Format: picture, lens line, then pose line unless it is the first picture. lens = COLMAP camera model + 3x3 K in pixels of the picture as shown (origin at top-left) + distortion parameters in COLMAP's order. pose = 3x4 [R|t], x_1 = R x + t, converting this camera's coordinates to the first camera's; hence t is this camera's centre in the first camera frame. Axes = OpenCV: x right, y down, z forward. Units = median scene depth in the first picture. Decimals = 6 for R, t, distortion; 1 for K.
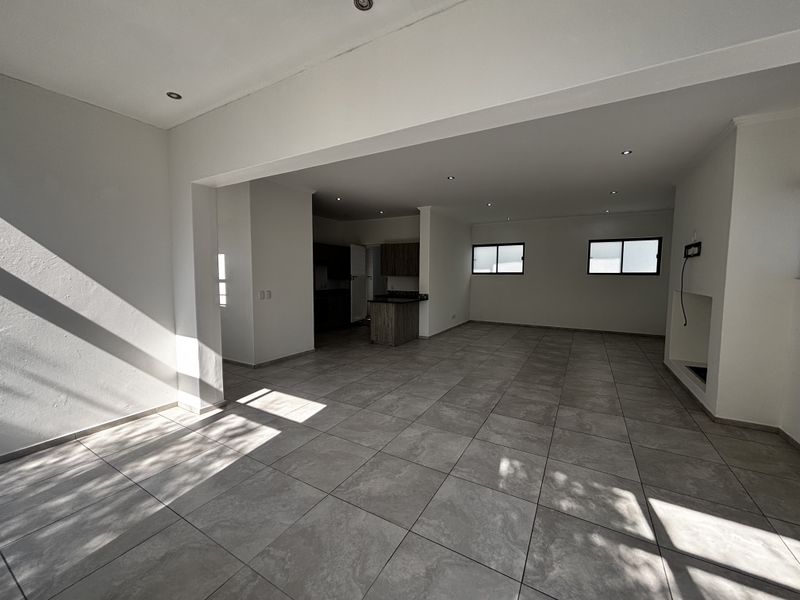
lens RADIAL K [[321.4, 0, 400.0], [0, 321.4, 300.0], [0, 0, 1]] dist [-0.000188, 0.000038]
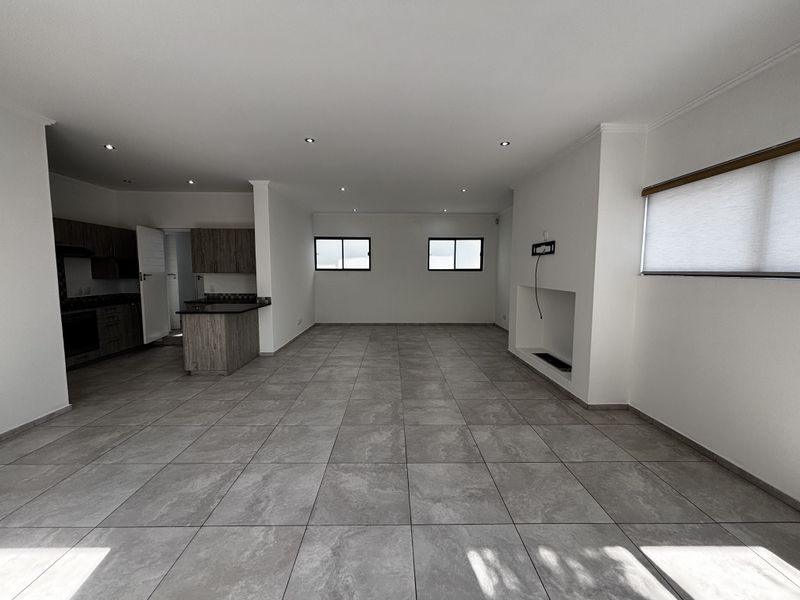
lens RADIAL K [[321.4, 0, 400.0], [0, 321.4, 300.0], [0, 0, 1]] dist [-0.000188, 0.000038]
pose [[0.856569, -0.051689, 0.513437, -0.077878], [0.043735, 0.998663, 0.027575, -0.035937], [-0.514176, -0.001165, 0.857684, 0.343041]]
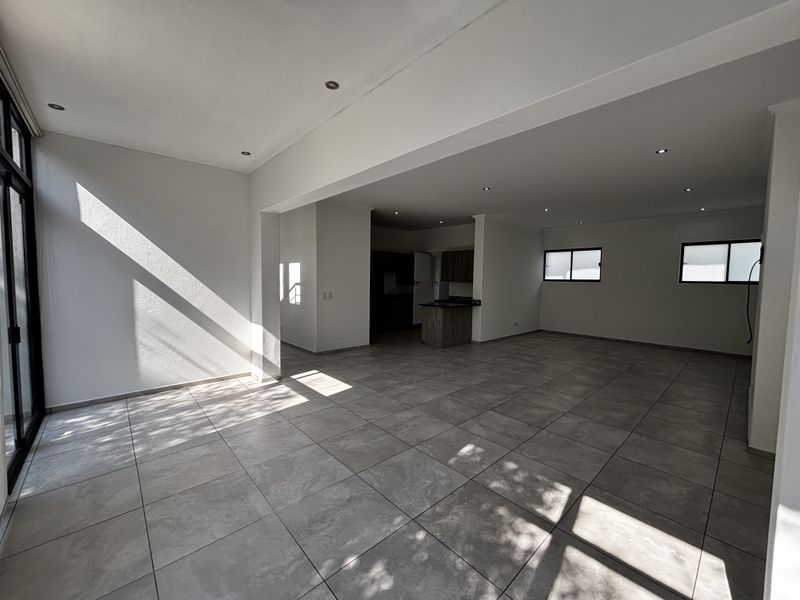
lens RADIAL K [[322.8, 0, 400.0], [0, 322.8, 300.0], [0, 0, 1]] dist [-0.001180, -0.000190]
pose [[0.953864, 0.028412, -0.298891, 0.278528], [-0.034156, 0.999318, -0.014010, 0.009958], [0.298290, 0.023573, 0.954184, -0.107271]]
